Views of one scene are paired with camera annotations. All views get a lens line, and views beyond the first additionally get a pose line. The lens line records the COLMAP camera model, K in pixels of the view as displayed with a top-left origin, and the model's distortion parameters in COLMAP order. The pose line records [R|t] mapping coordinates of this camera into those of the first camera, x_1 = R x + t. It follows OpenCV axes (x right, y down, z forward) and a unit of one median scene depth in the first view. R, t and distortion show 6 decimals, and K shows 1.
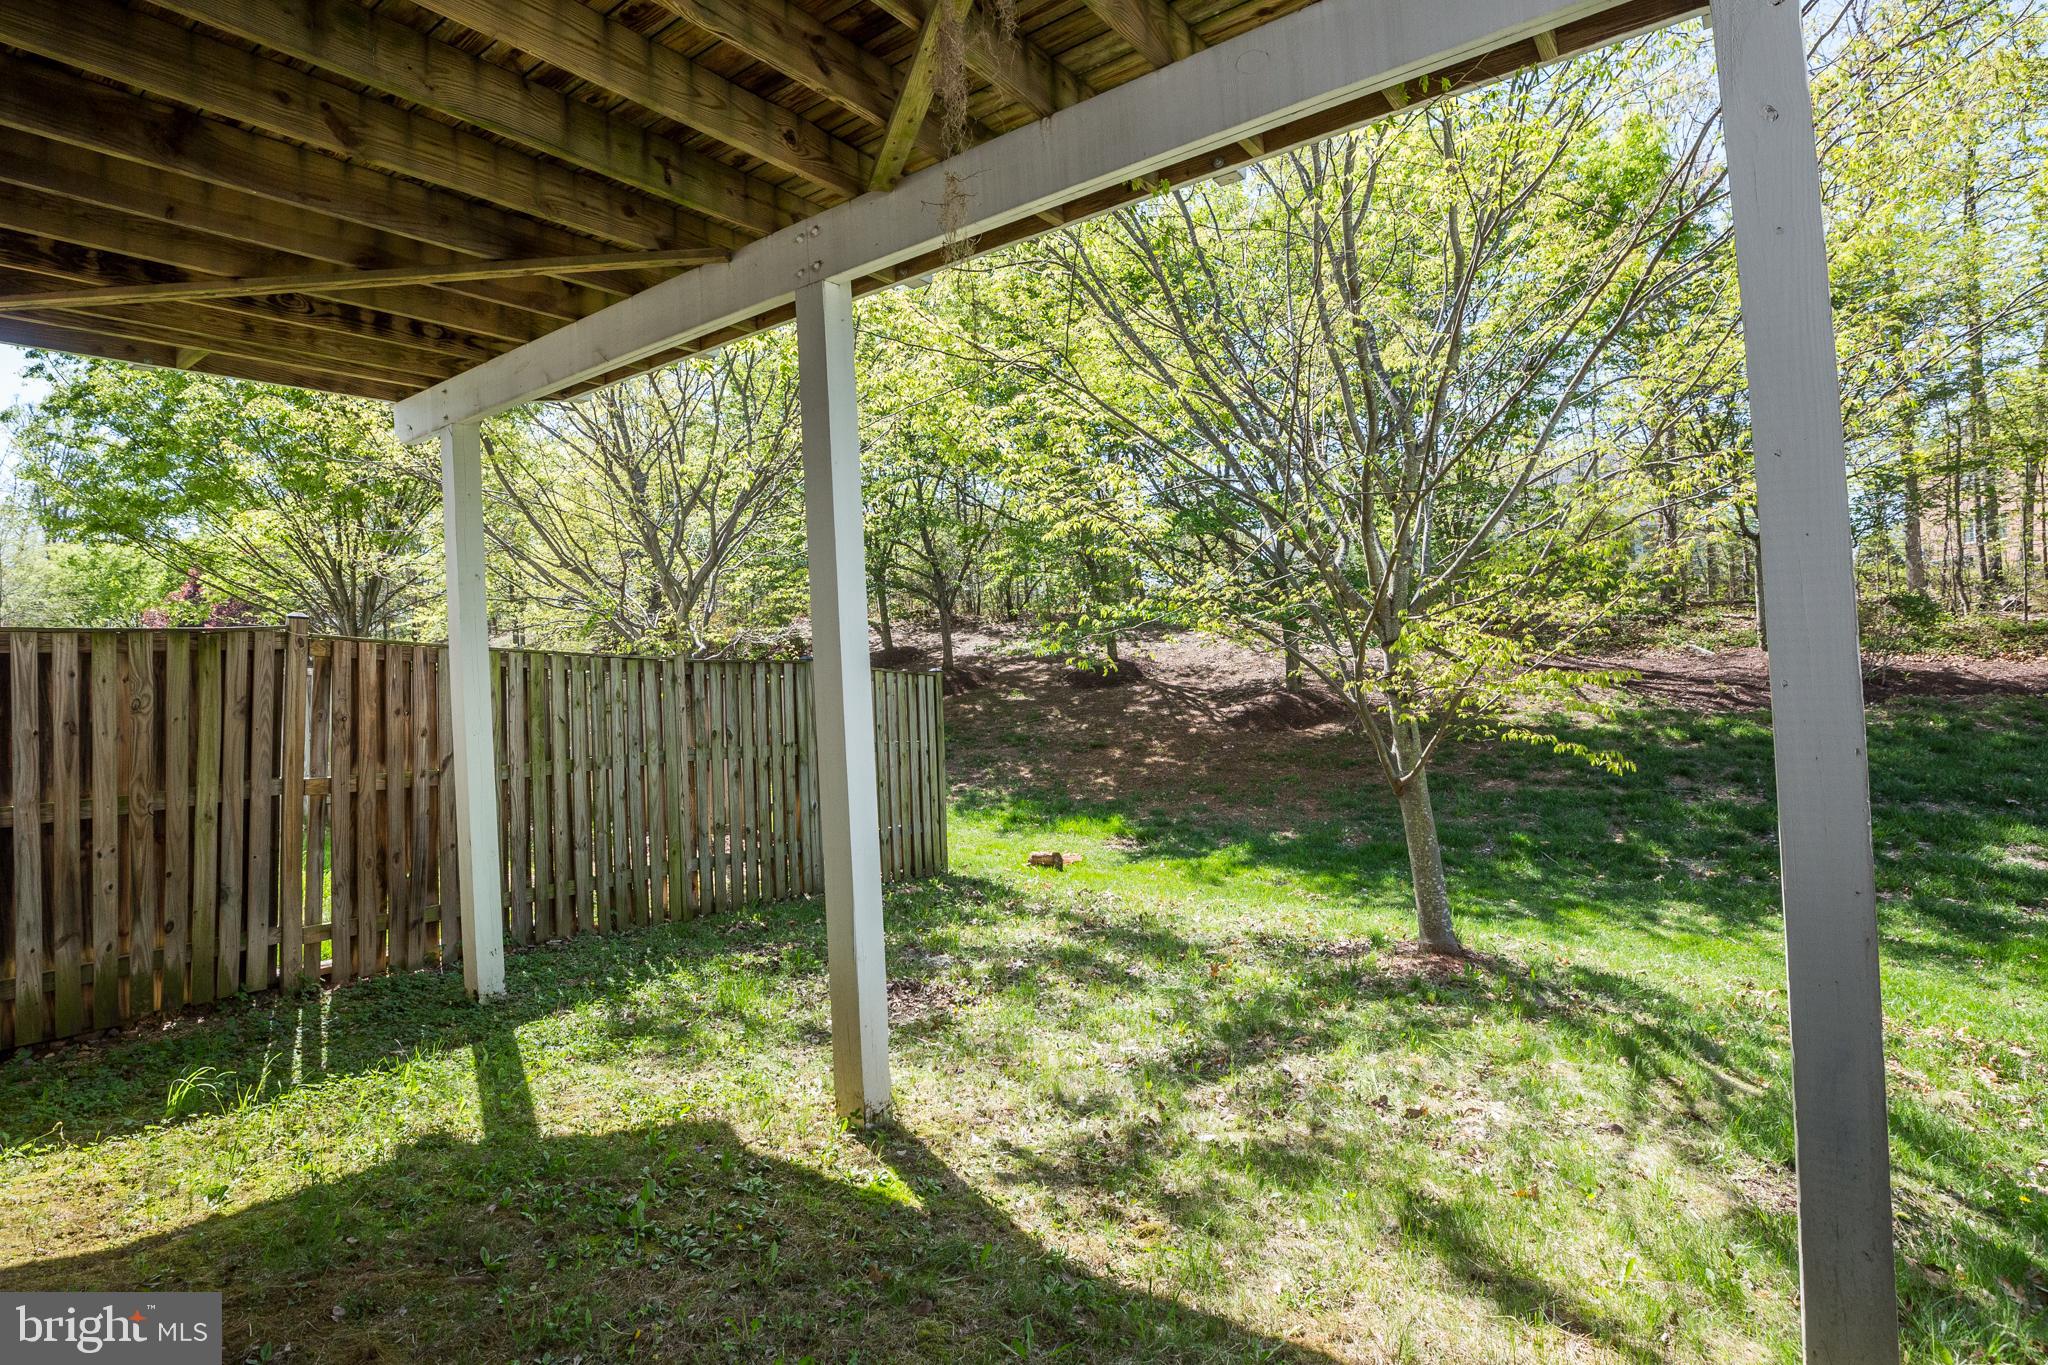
lens RADIAL K [[921.2, 0, 1045.6], [0, 921.2, 670.4], [0, 0, 1]] dist [0.000417, -0.000076]
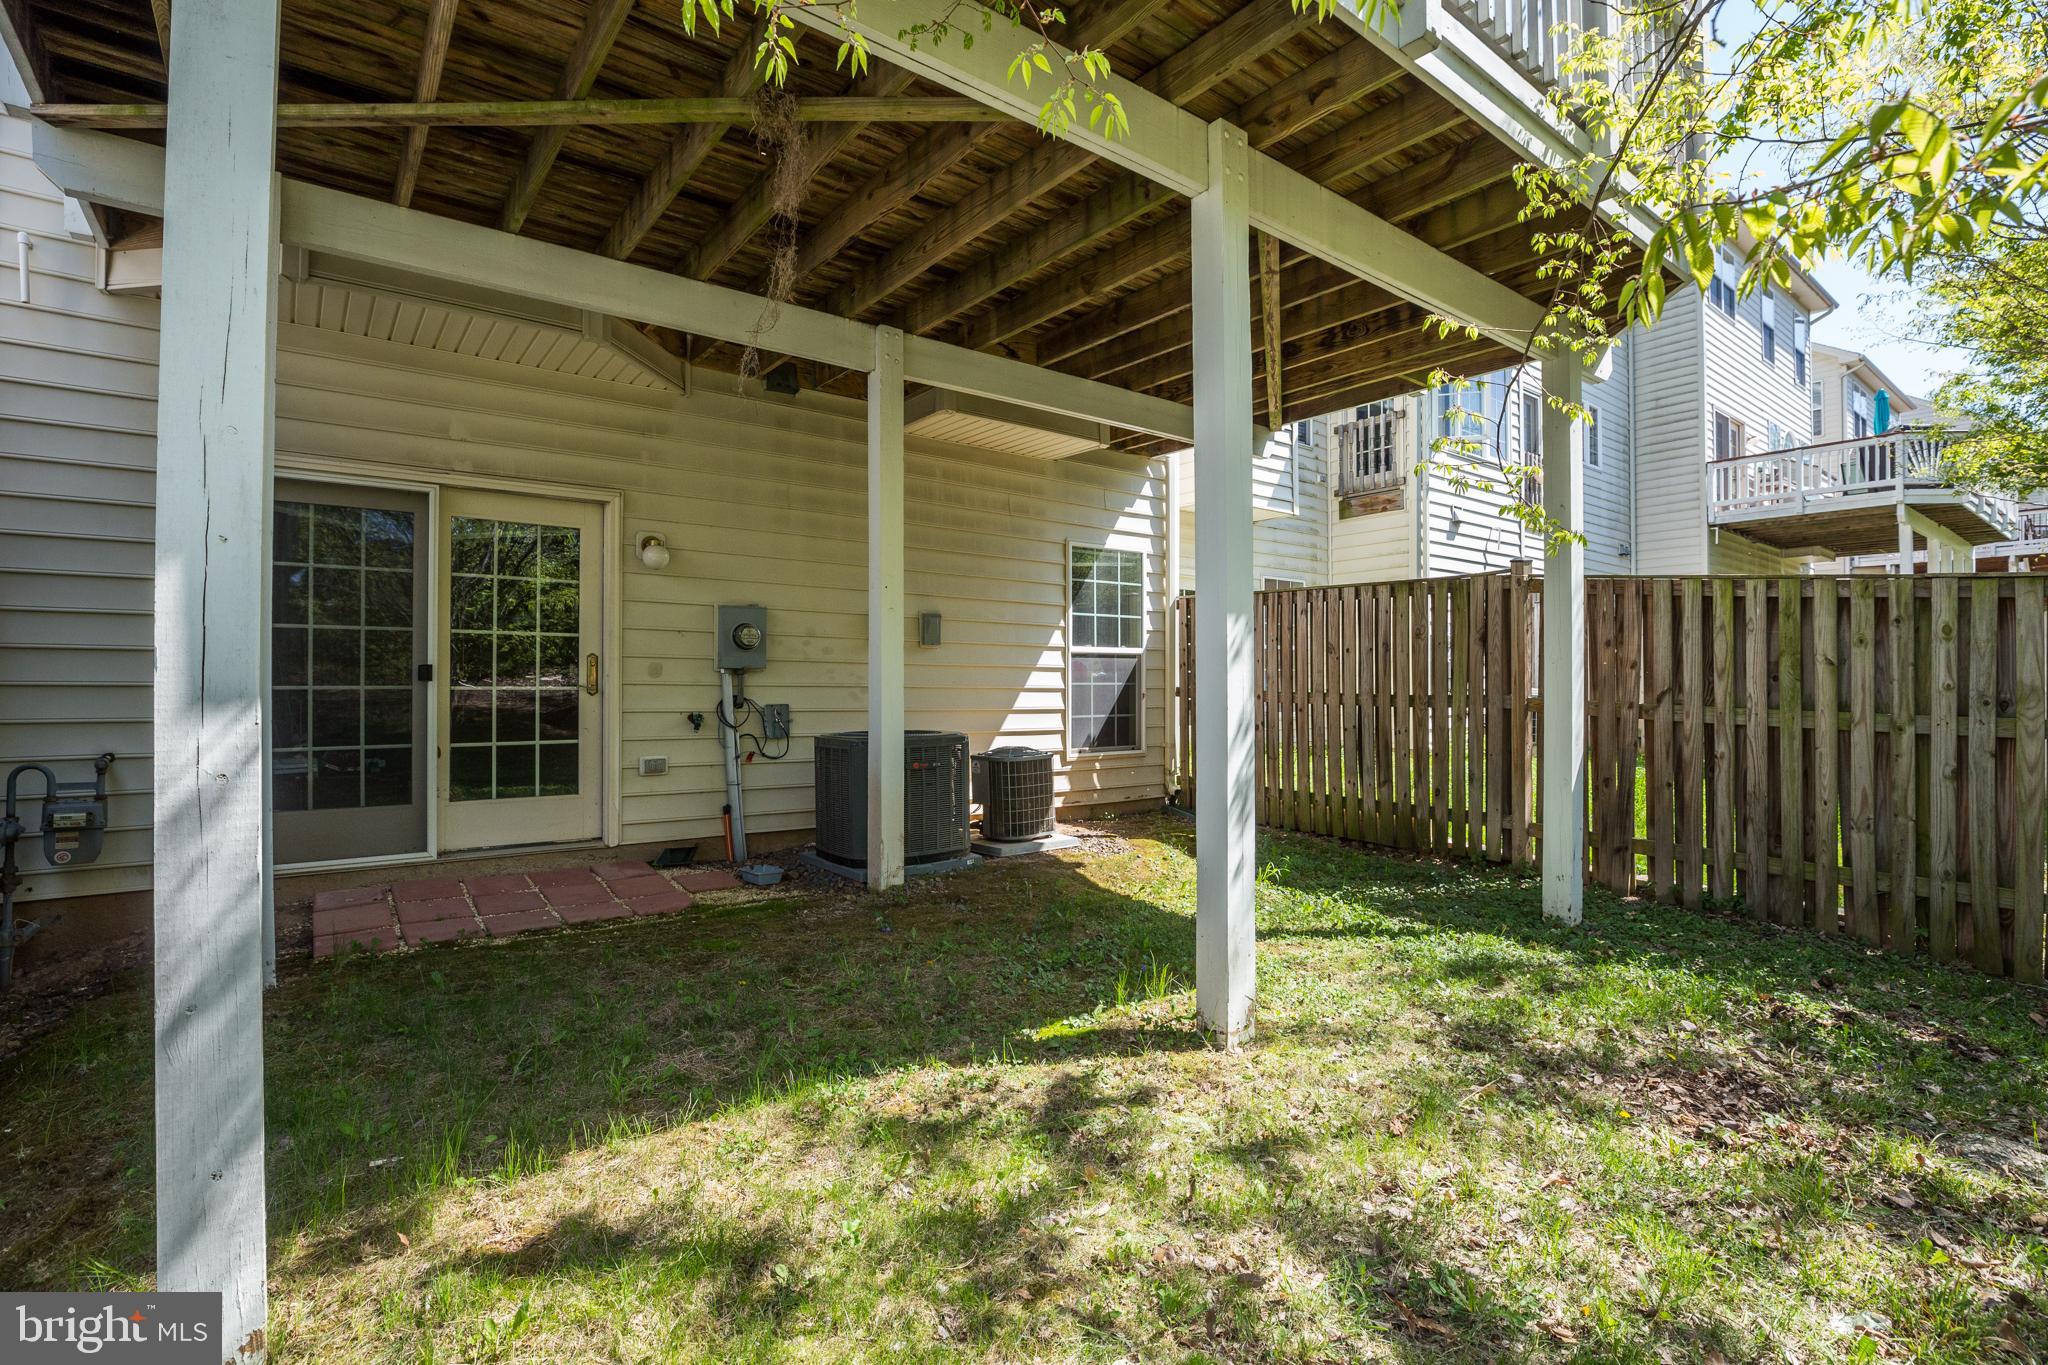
lens RADIAL K [[921.2, 0, 1045.6], [0, 921.2, 670.4], [0, 0, 1]] dist [0.000417, -0.000076]
pose [[-0.208499, 0.034855, -0.977401, 0.825531], [0.004838, 0.999389, 0.034607, 0.064471], [0.978011, 0.002487, -0.208541, 1.049646]]
